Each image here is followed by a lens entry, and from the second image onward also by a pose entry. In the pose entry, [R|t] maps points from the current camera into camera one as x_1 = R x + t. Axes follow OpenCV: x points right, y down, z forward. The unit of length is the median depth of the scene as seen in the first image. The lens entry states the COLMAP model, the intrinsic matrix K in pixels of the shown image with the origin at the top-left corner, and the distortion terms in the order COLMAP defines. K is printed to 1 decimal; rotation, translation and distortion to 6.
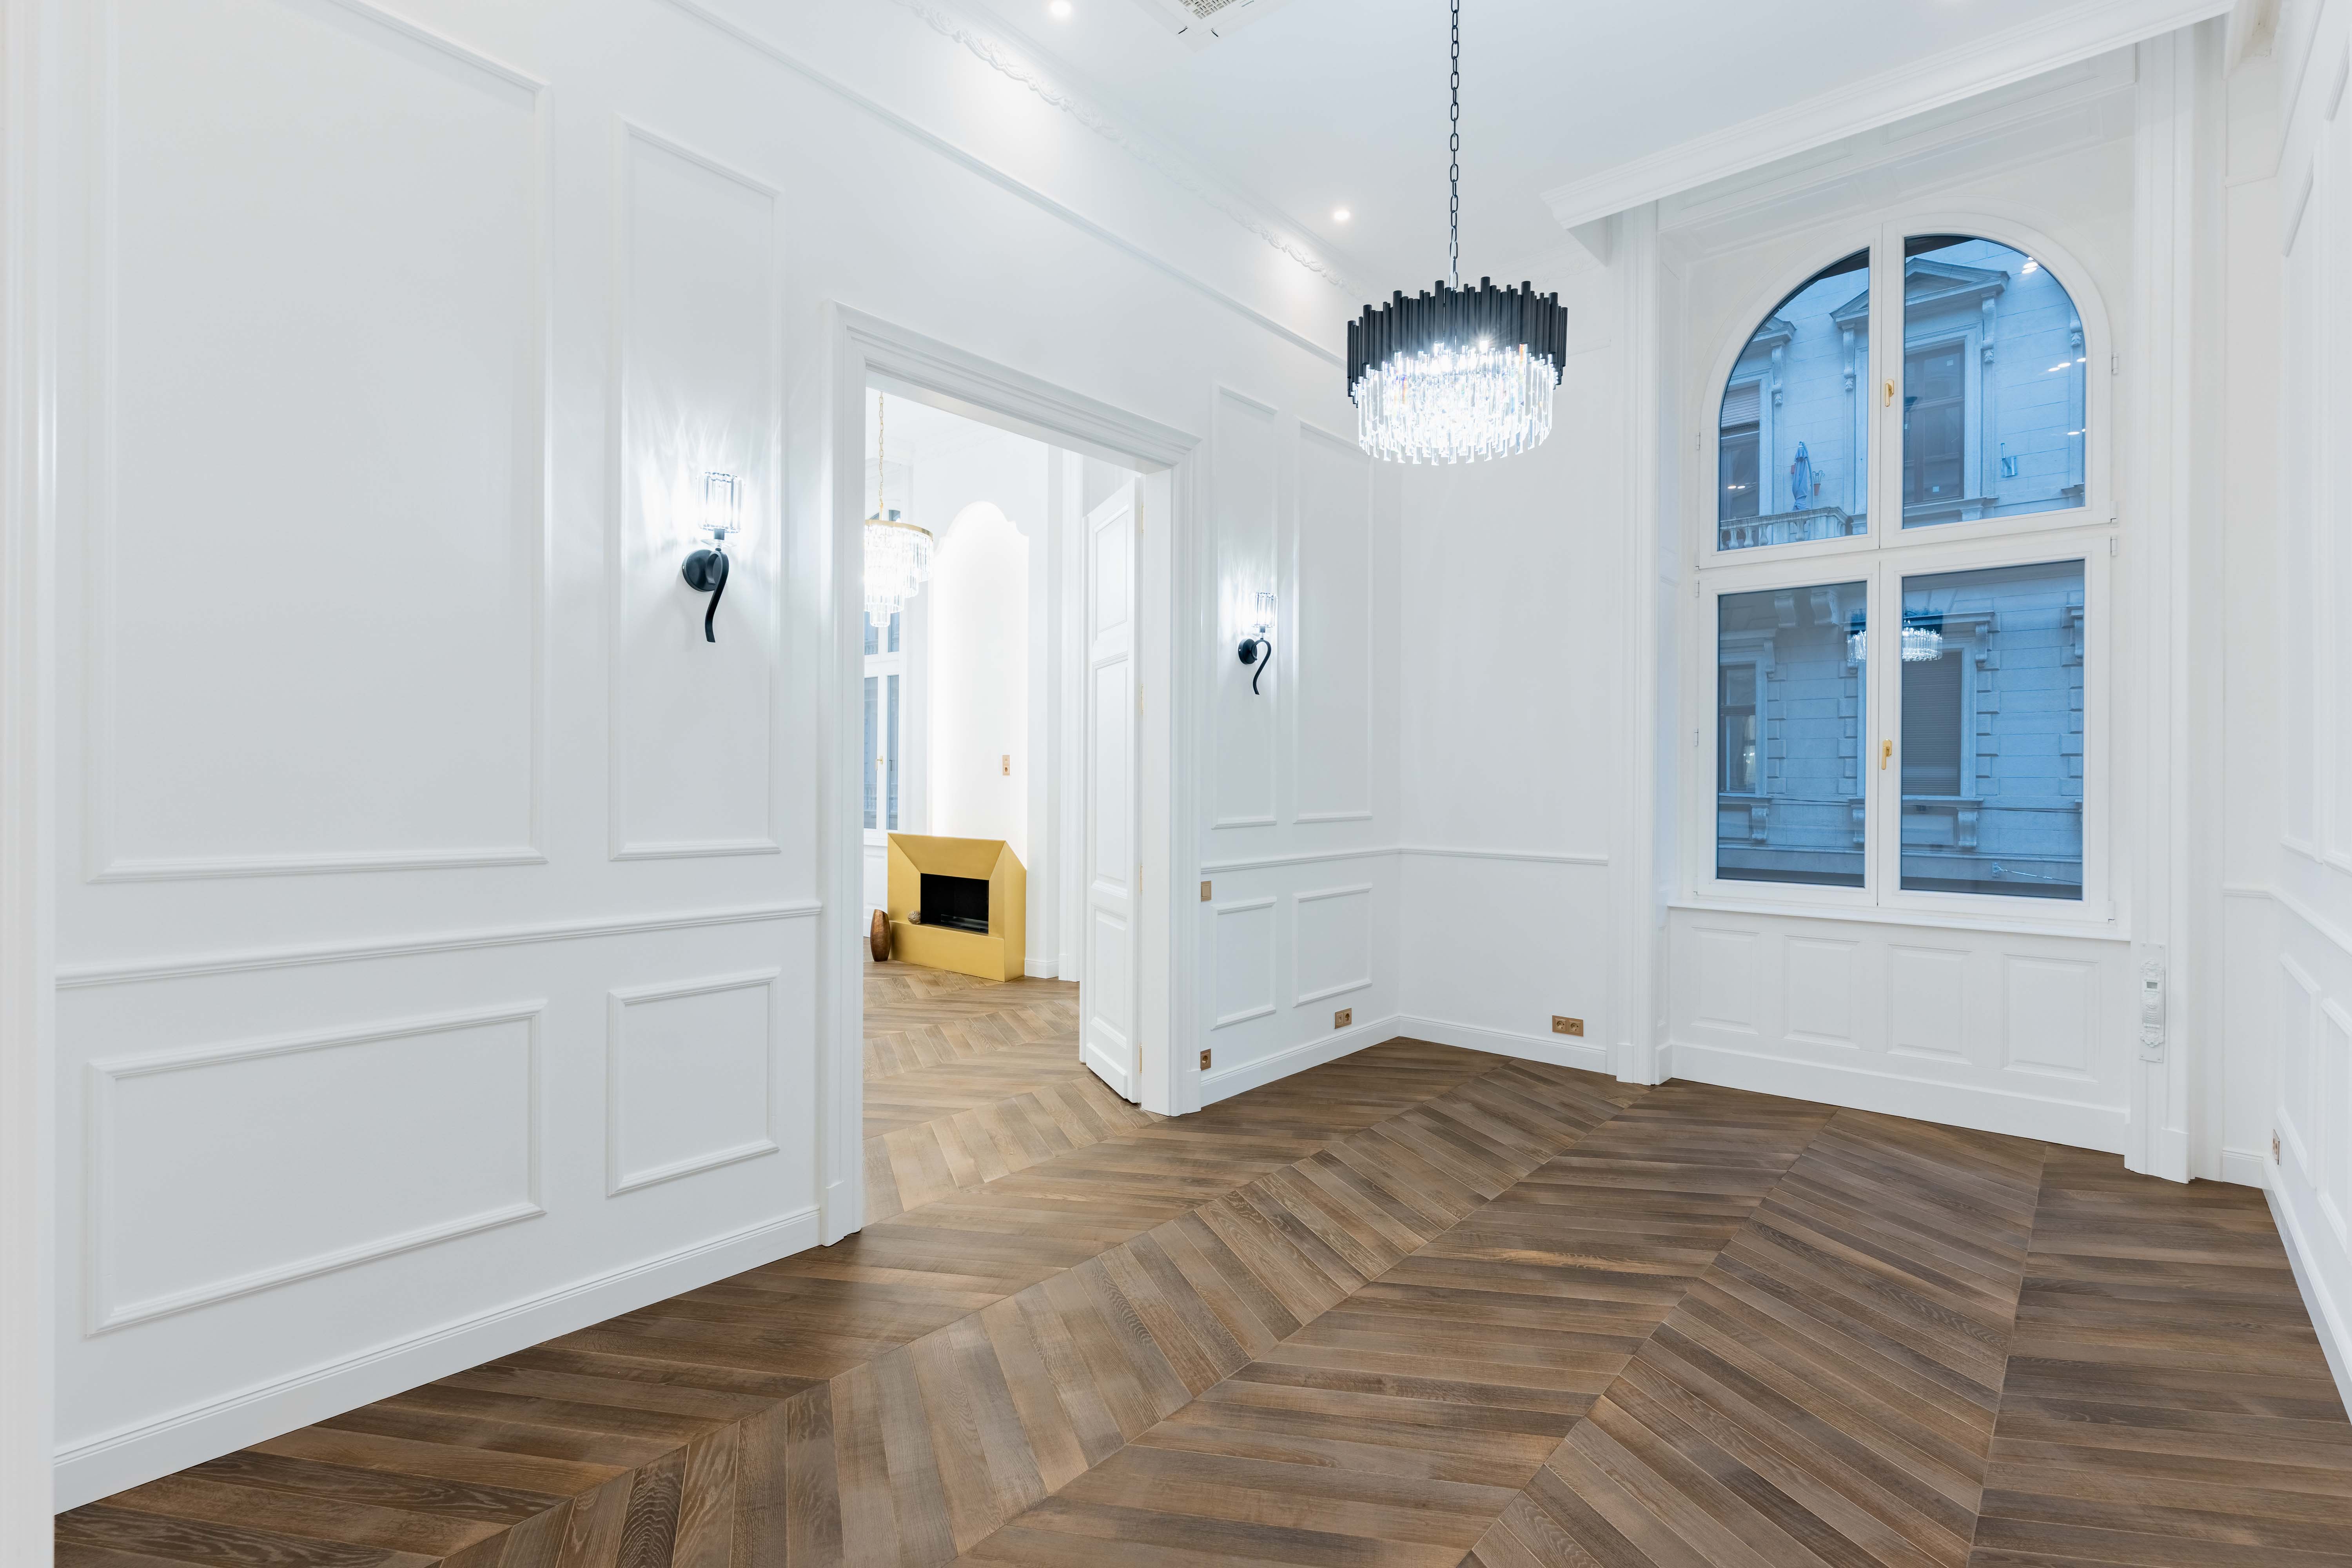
lens RADIAL K [[1103.5, 0, 1196.0], [0, 1103.5, 768.9], [0, 0, 1]] dist [0.001035, -0.000916]
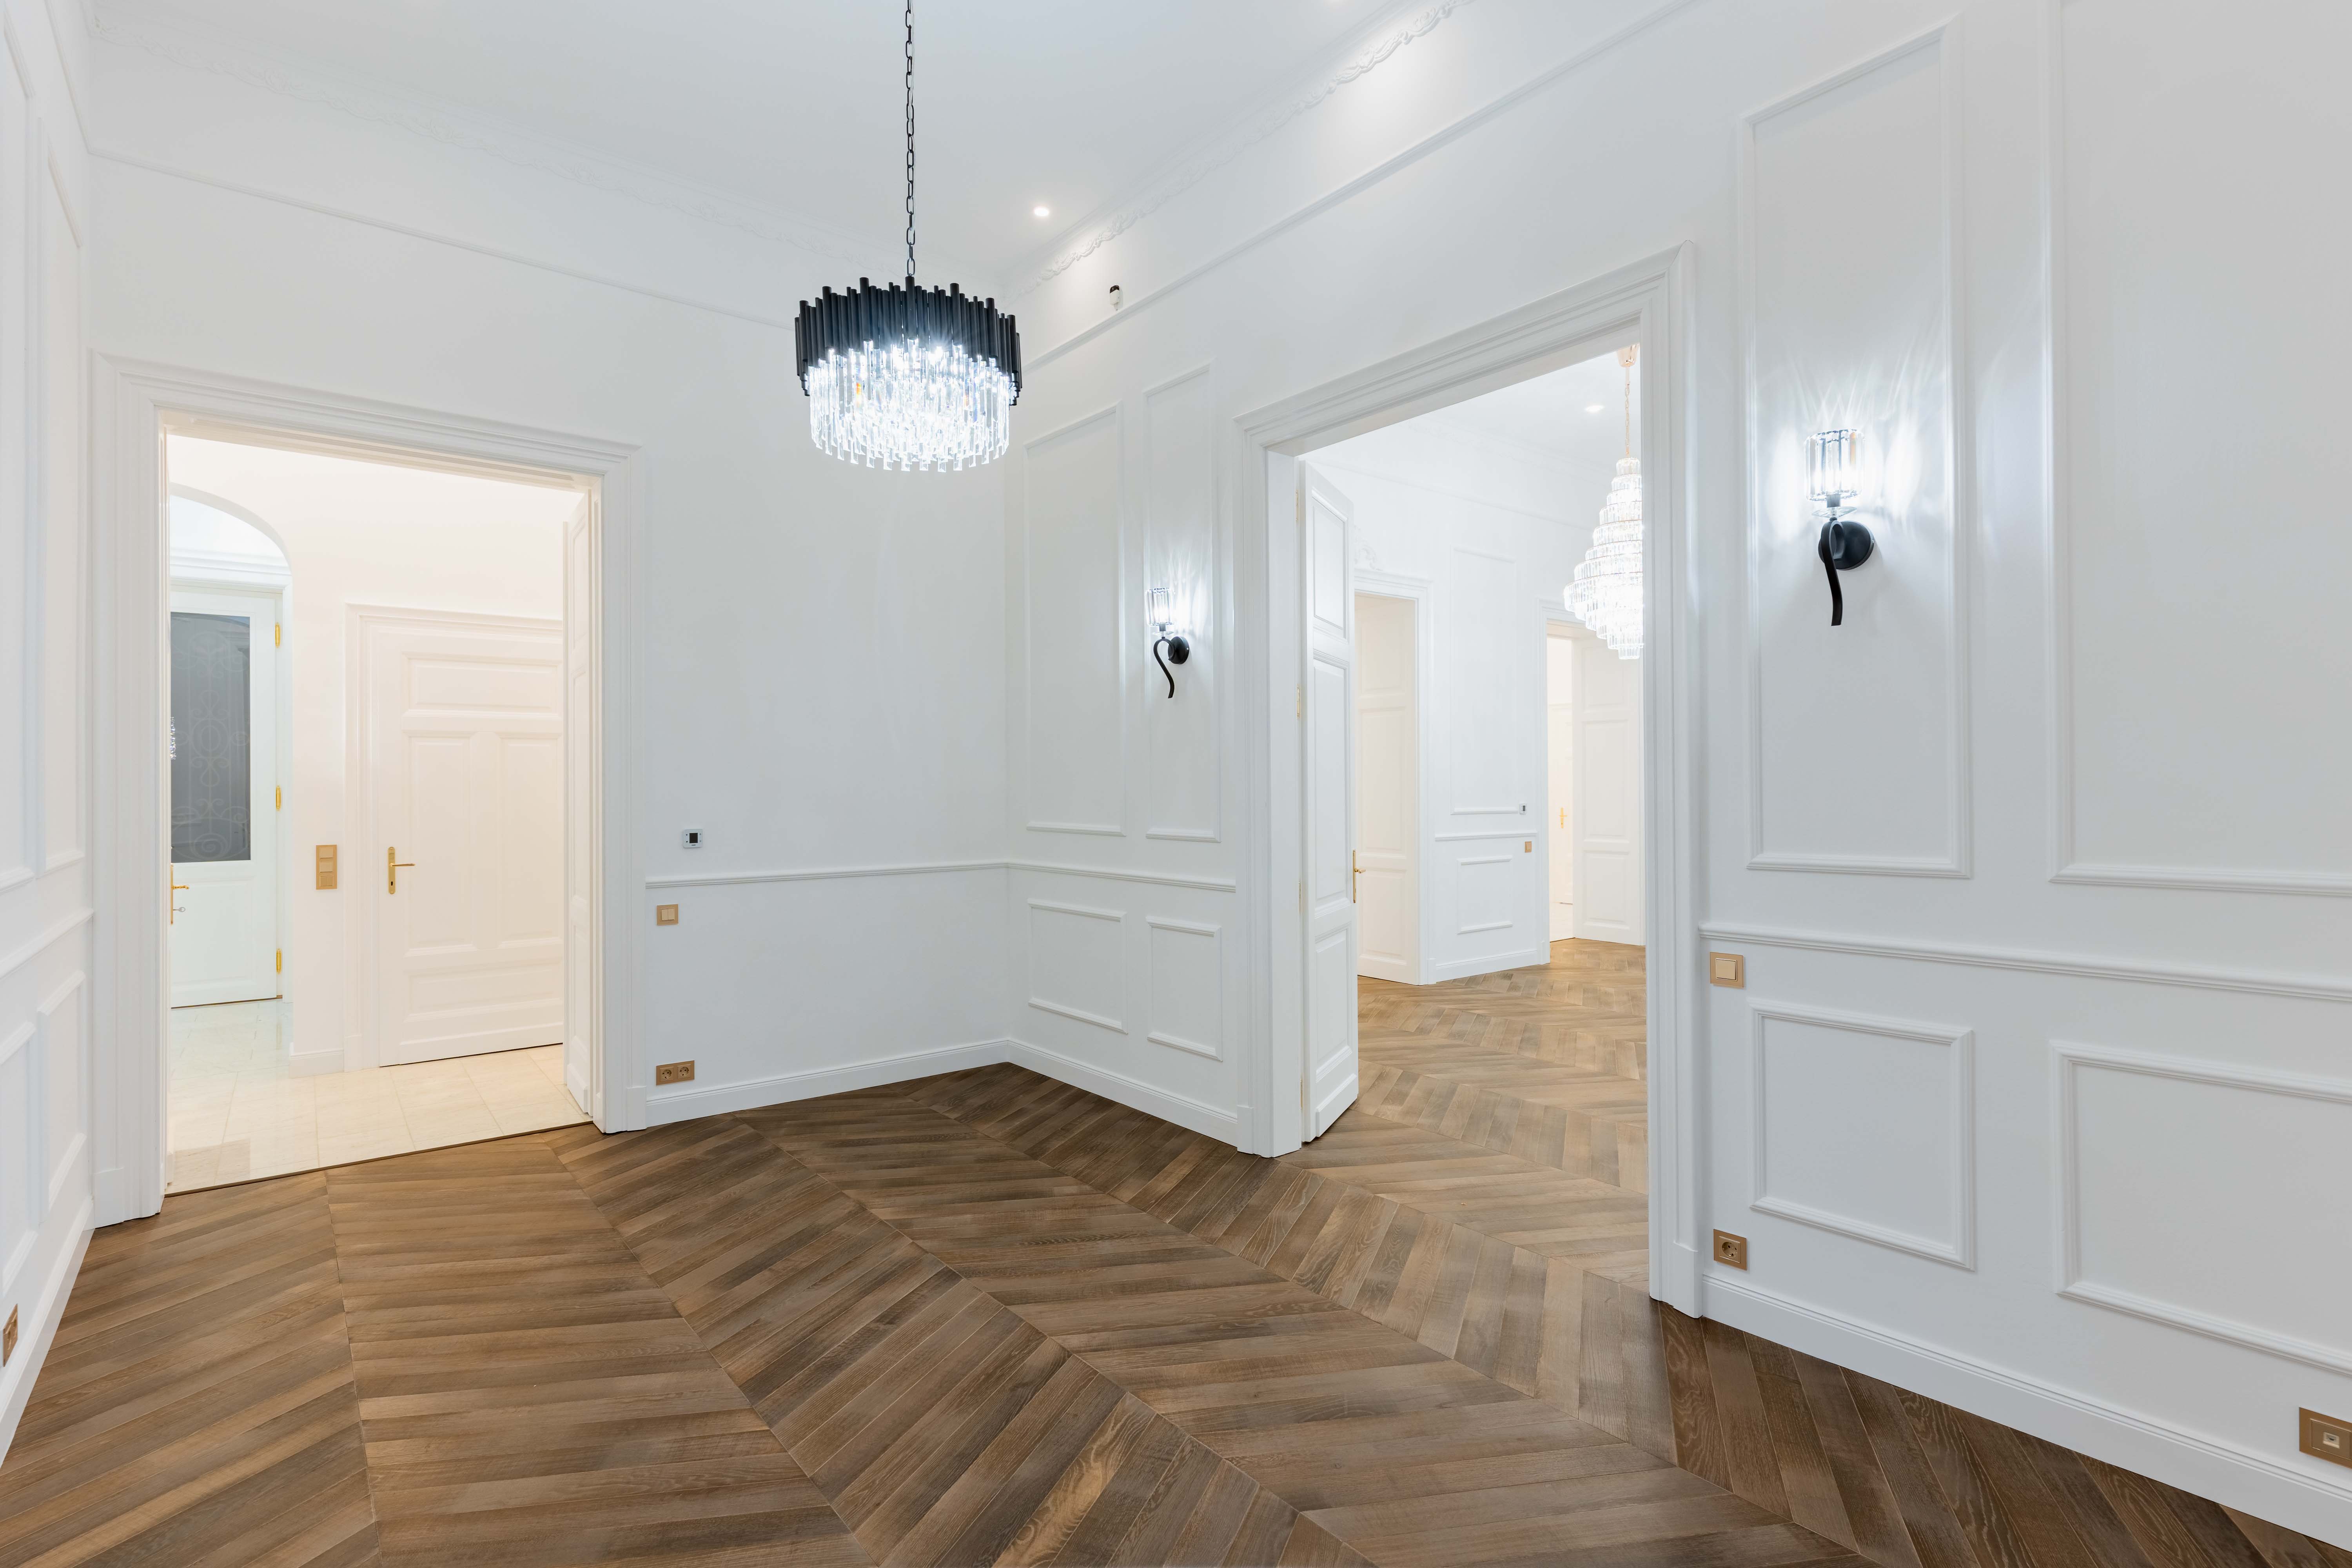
lens RADIAL K [[1103.5, 0, 1160.8], [0, 1103.5, 777.9], [0, 0, 1]] dist [0.001035, -0.000916]
pose [[-0.198806, -0.007658, -0.980009, 1.023501], [0.017472, 0.999783, -0.011357, 0.009402], [0.979883, -0.019381, -0.198629, 1.256859]]
